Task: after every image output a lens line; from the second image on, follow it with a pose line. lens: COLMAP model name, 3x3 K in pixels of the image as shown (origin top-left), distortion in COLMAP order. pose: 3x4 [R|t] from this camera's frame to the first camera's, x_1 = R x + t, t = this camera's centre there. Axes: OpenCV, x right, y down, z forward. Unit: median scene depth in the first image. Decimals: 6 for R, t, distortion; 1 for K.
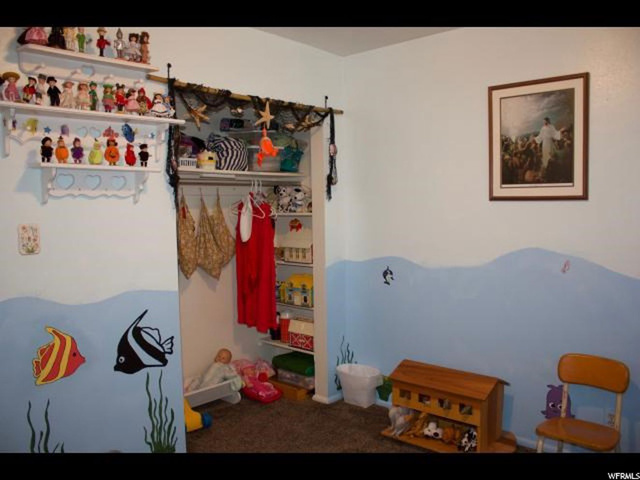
lens RADIAL K [[545.7, 0, 320.3], [0, 545.7, 240.3], [0, 0, 1]] dist [-0.158512, 0.161935]
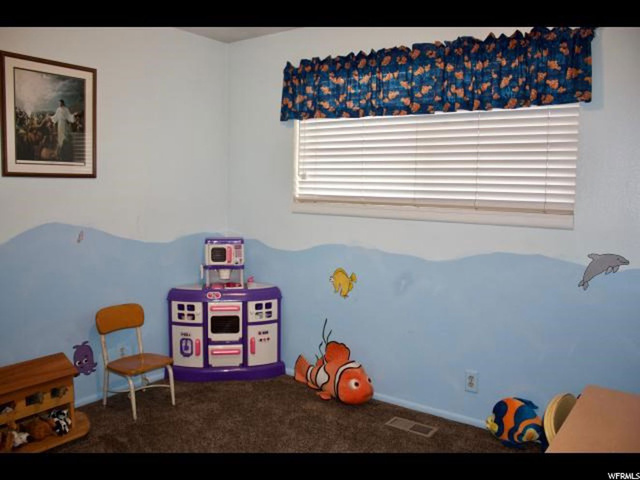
lens RADIAL K [[545.7, 0, 320.5], [0, 545.7, 240.8], [0, 0, 1]] dist [-0.158512, 0.161935]
pose [[-0.117301, -0.095877, 0.988457, -0.698662], [0.049142, 0.993549, 0.102203, -0.031547], [-0.991880, 0.060563, -0.111832, 0.609094]]
